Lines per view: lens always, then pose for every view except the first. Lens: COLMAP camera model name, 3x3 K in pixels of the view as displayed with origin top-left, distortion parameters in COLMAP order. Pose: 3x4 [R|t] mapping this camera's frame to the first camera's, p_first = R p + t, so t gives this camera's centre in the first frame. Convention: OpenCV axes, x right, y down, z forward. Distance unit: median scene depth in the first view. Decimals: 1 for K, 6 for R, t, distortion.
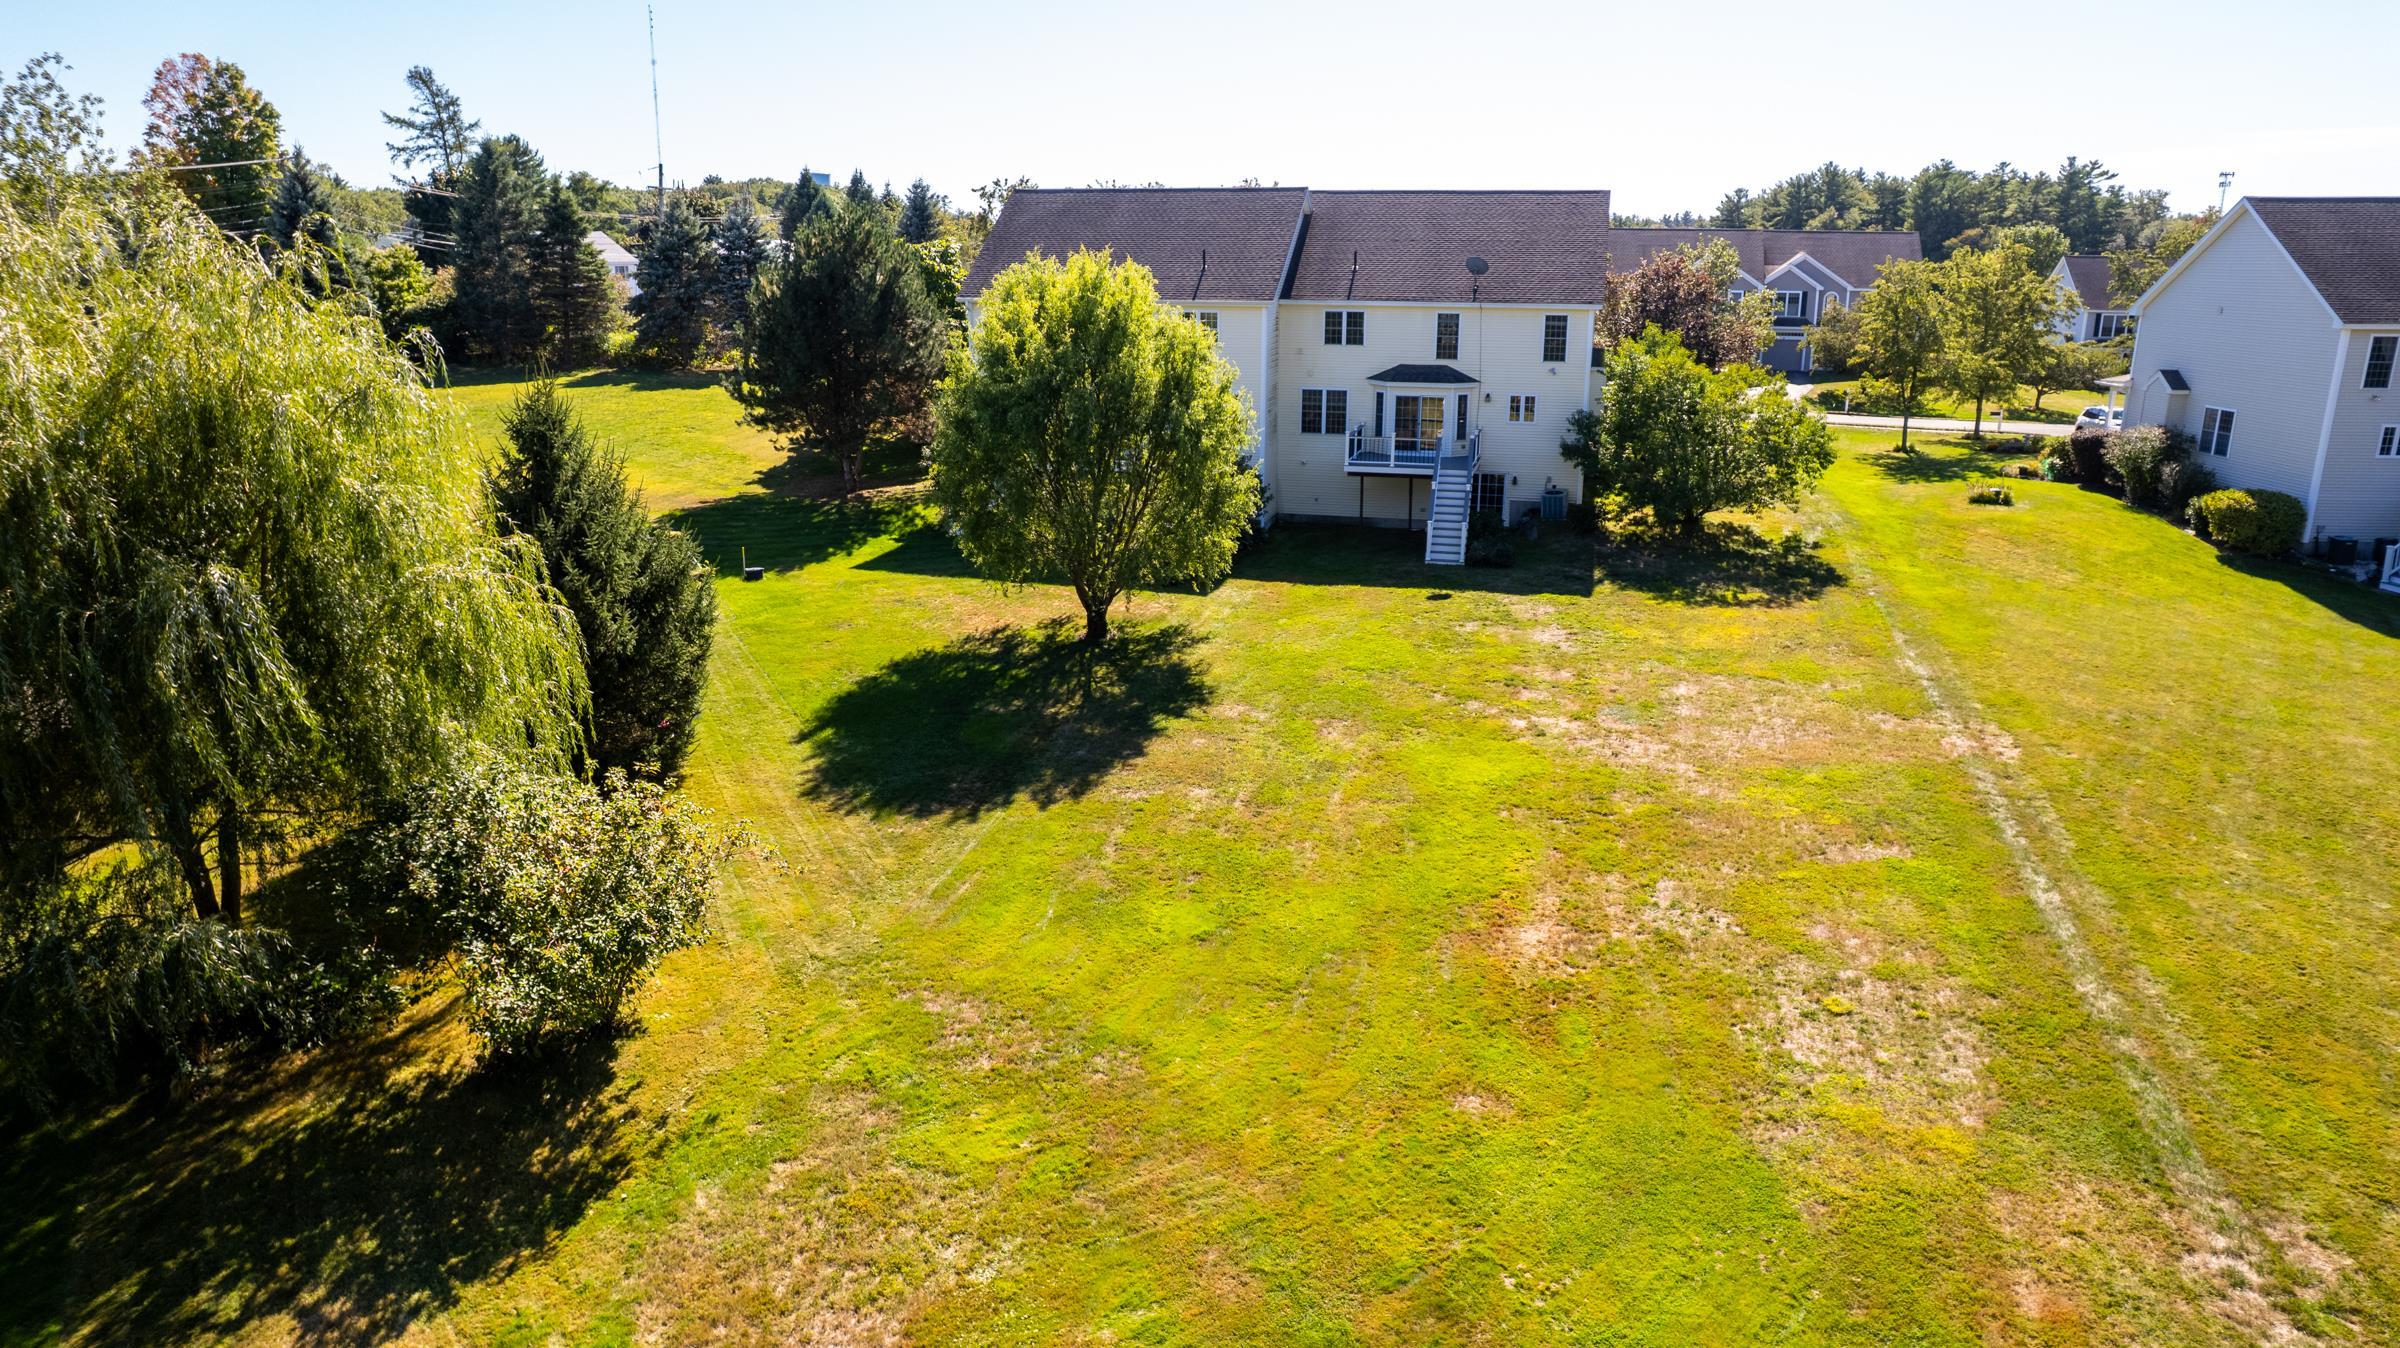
lens RADIAL K [[1542.1, 0, 1202.1], [0, 1542.1, 669.1], [0, 0, 1]] dist [-0.034553, 0.008958]
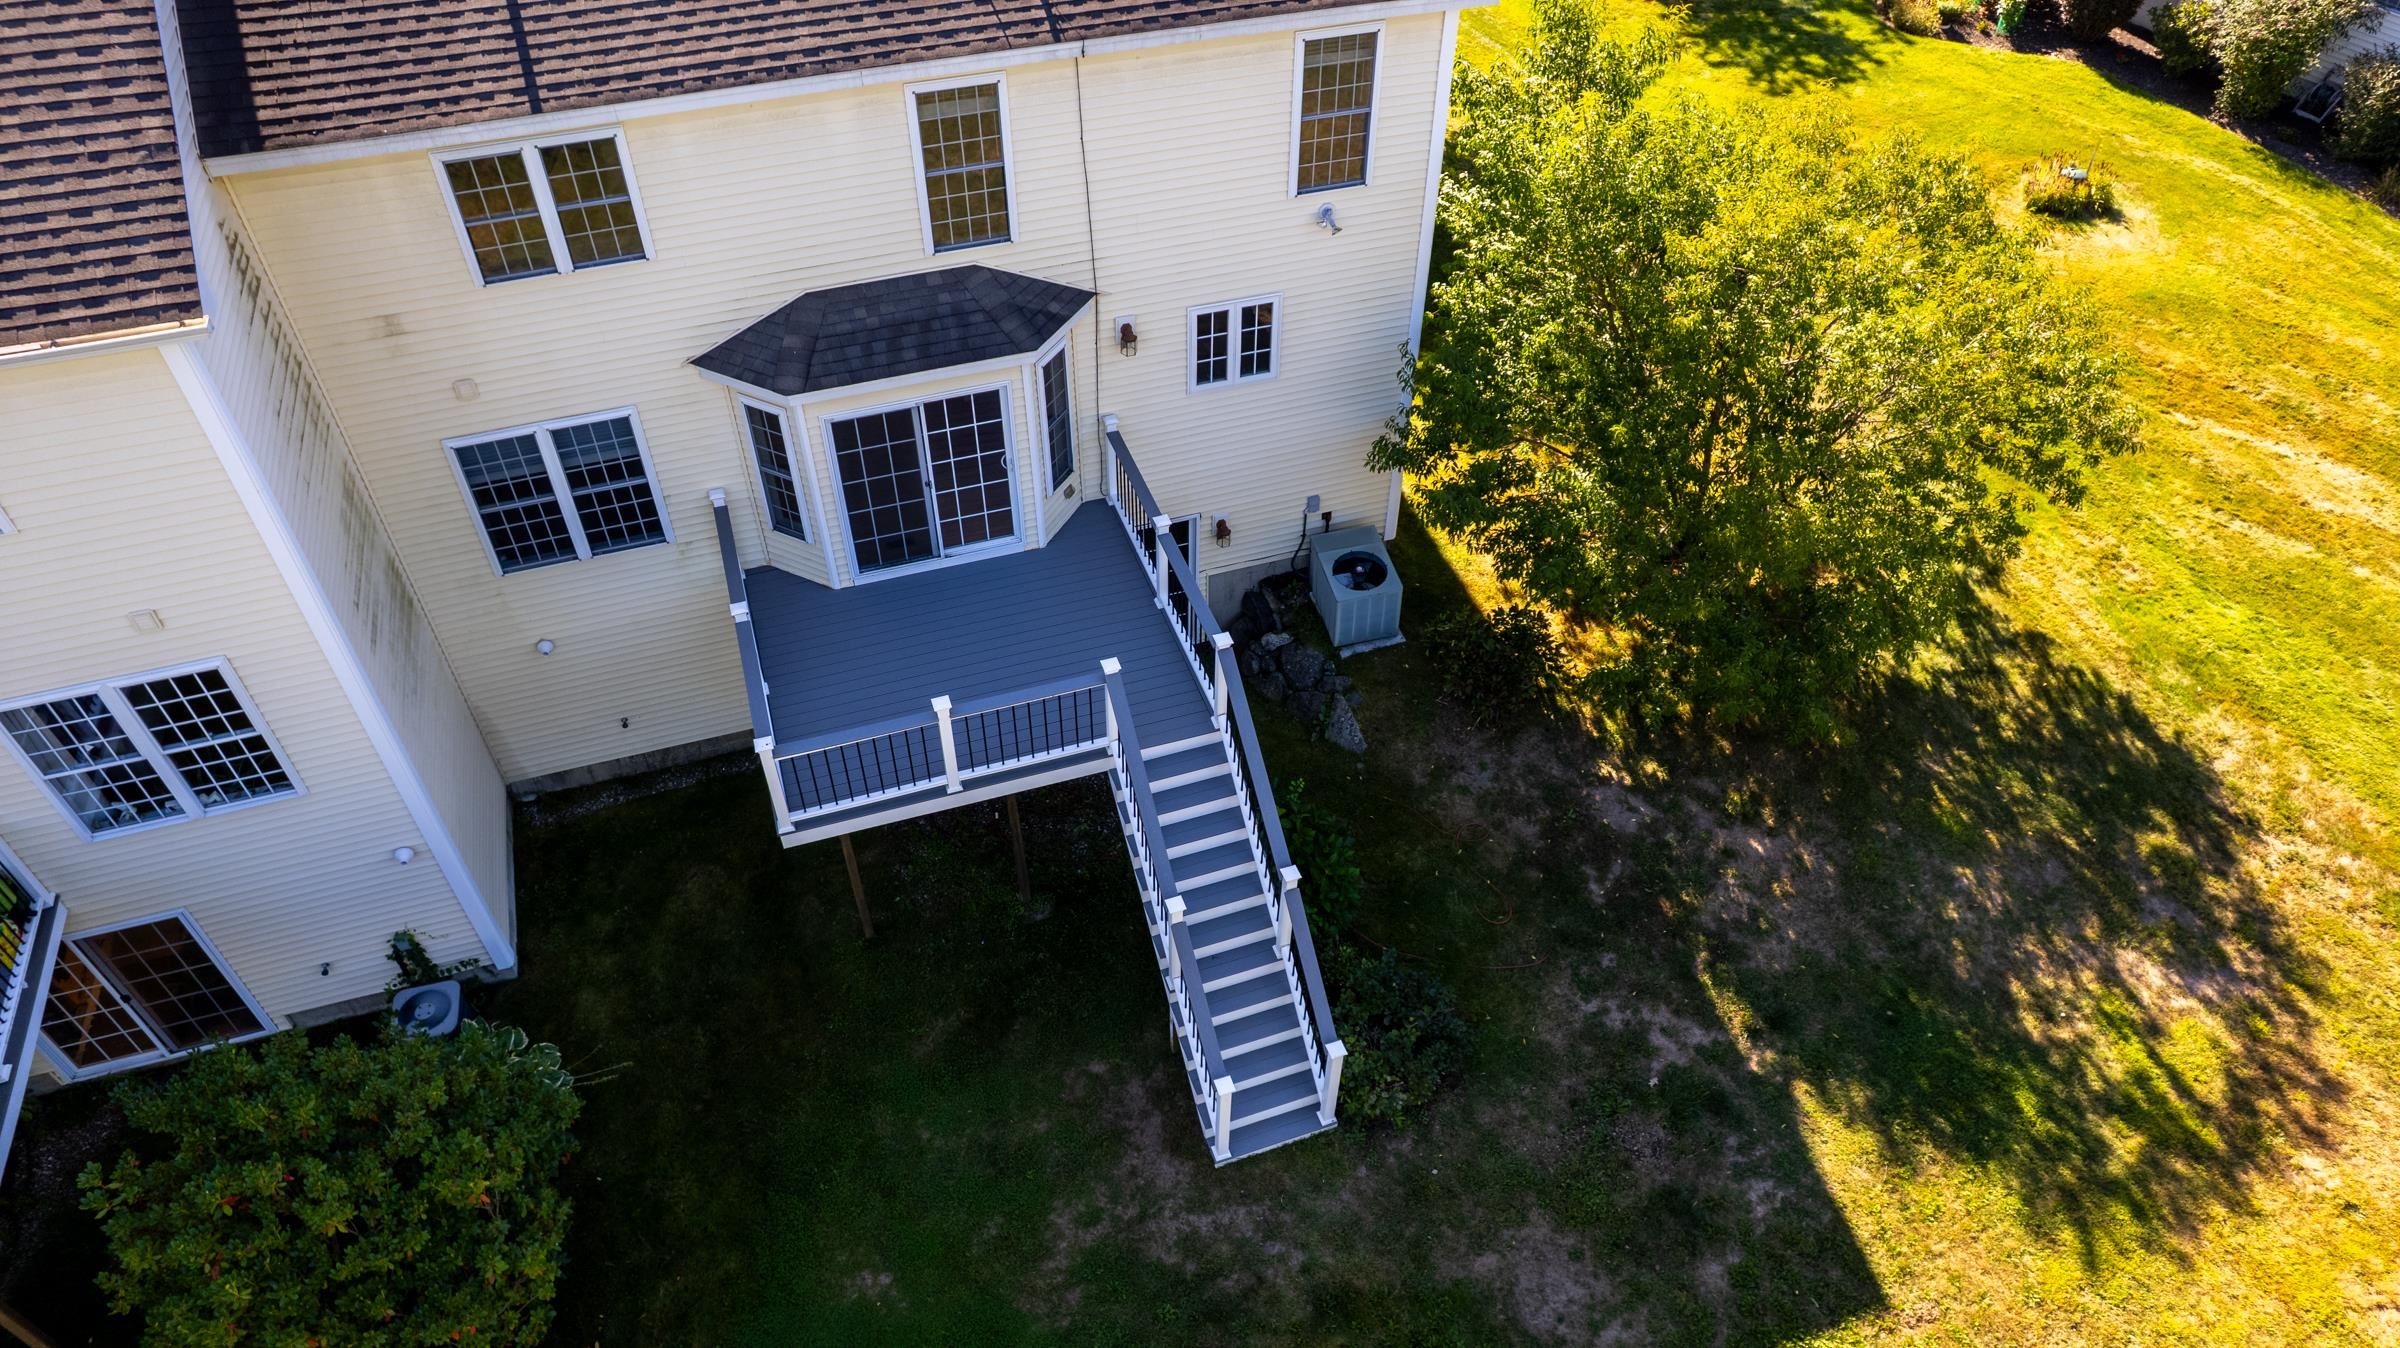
lens RADIAL K [[1542.1, 0, 1195.7], [0, 1542.1, 680.1], [0, 0, 1]] dist [-0.034553, 0.008958]
pose [[0.842080, -0.383351, 0.379397, 0.058911], [0.138835, 0.833793, 0.534335, -0.275663], [-0.521177, -0.397280, 0.755343, 0.738201]]
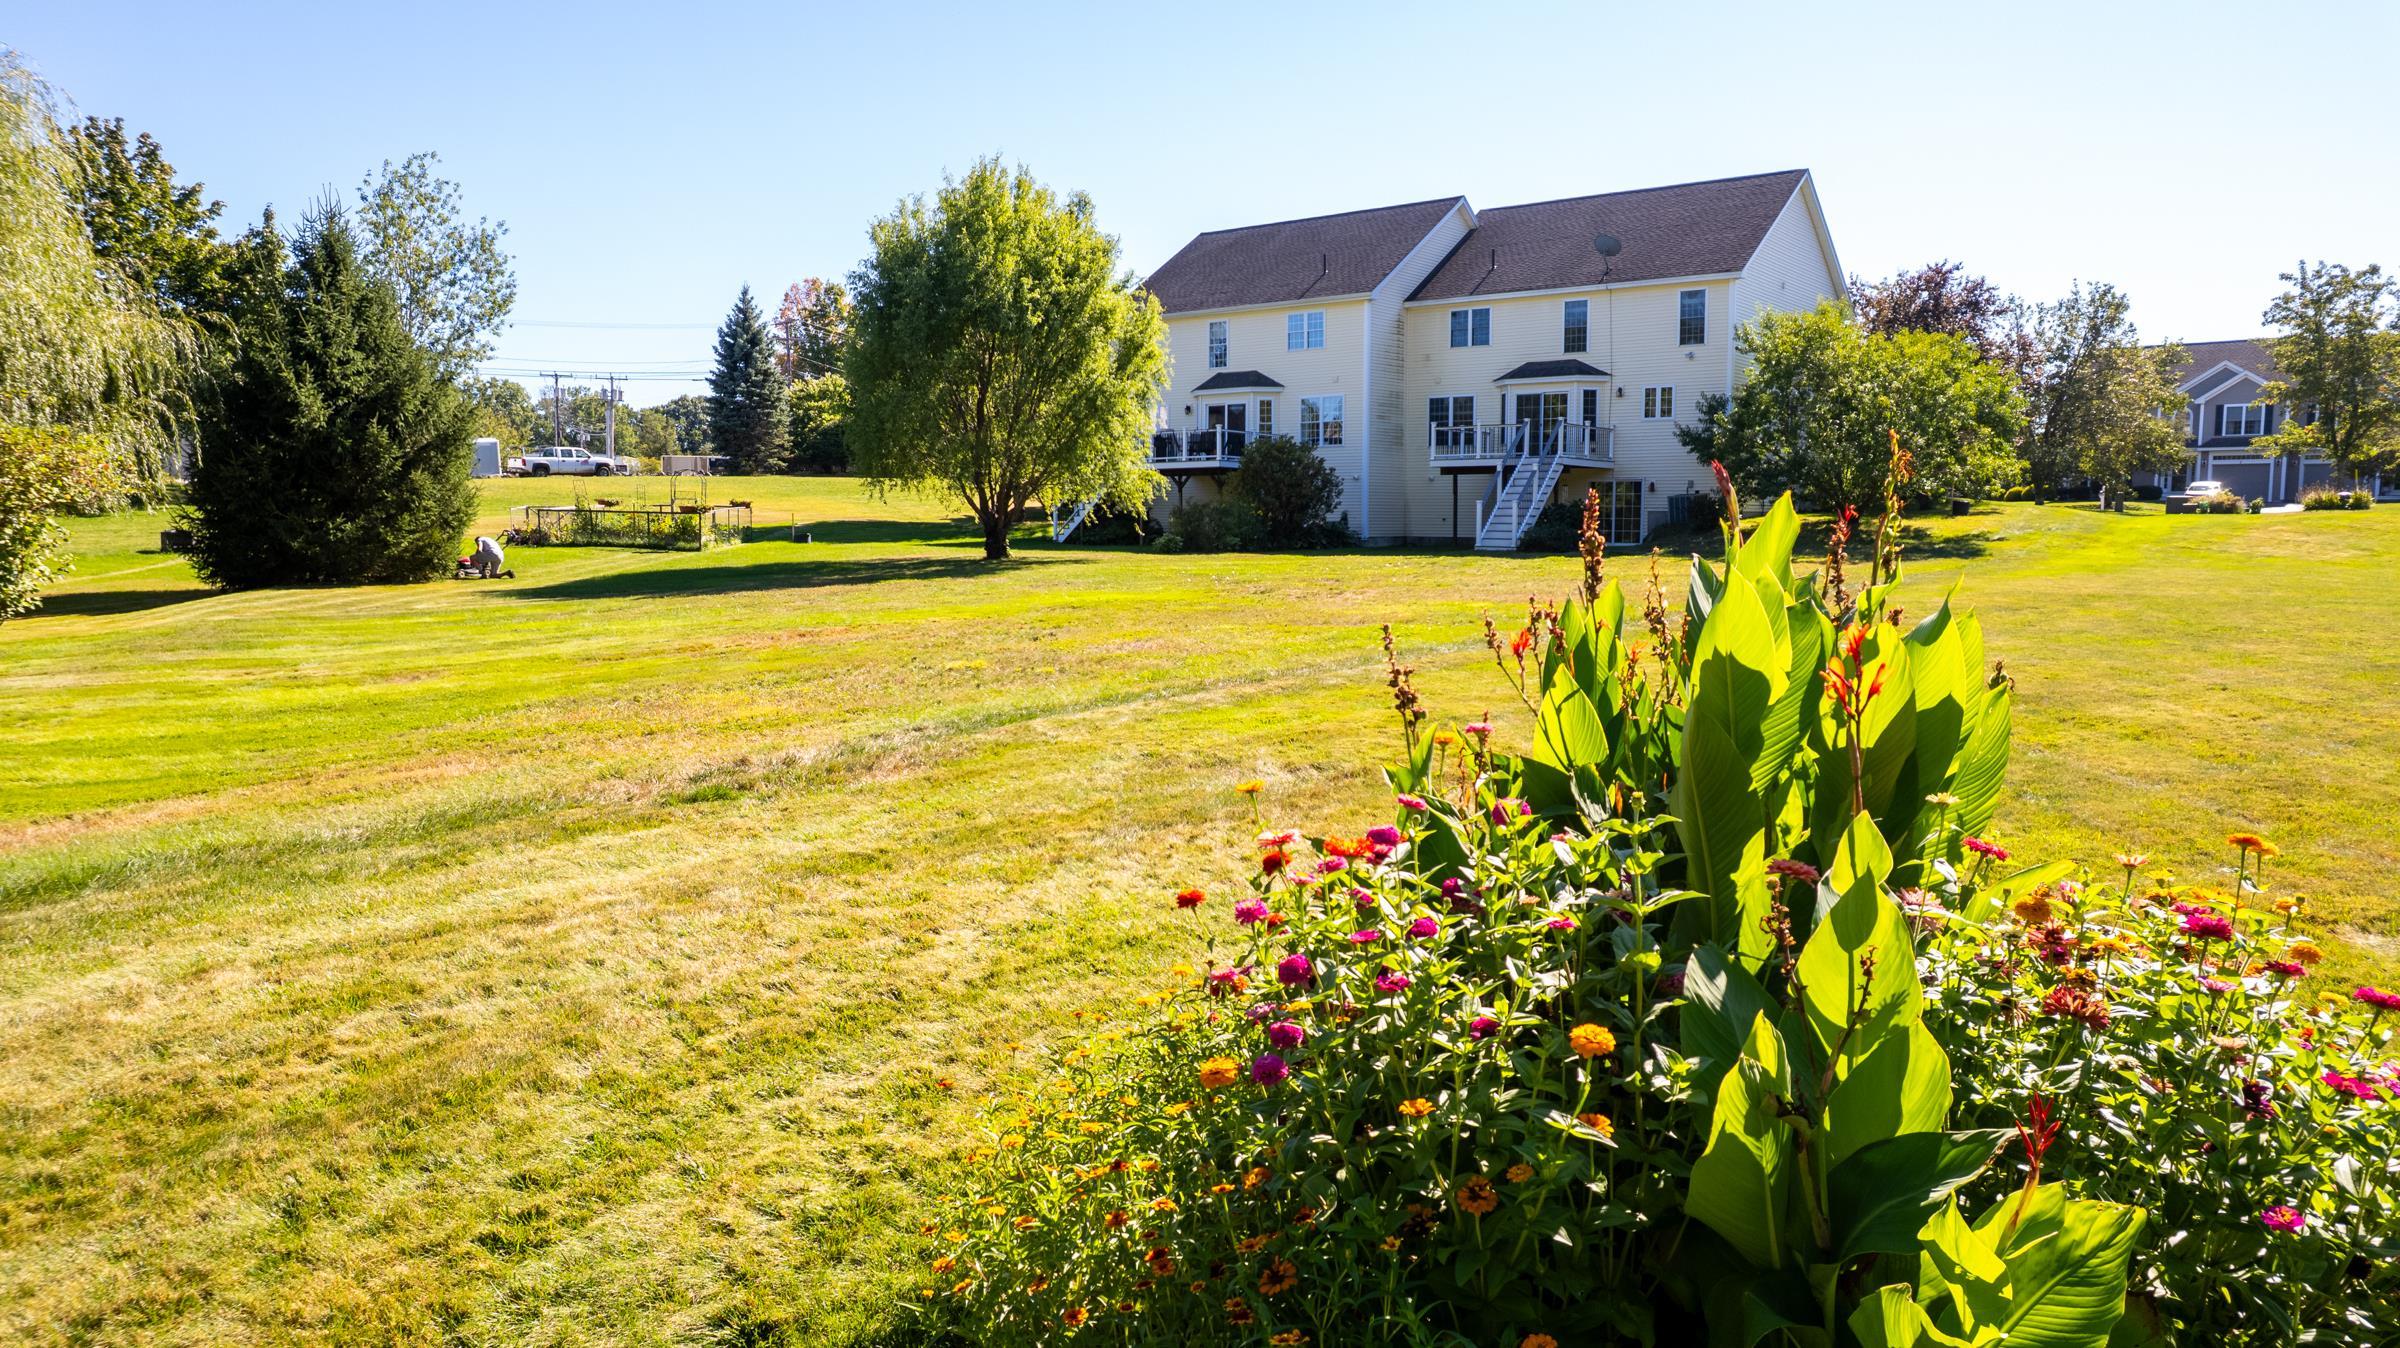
lens RADIAL K [[1542.1, 0, 1218.6], [0, 1542.1, 660.6], [0, 0, 1]] dist [-0.034553, 0.008958]
pose [[0.919330, 0.031689, -0.392210, 0.320038], [-0.098020, 0.983773, -0.150273, 0.123677], [0.381084, 0.176595, 0.907518, 0.153896]]
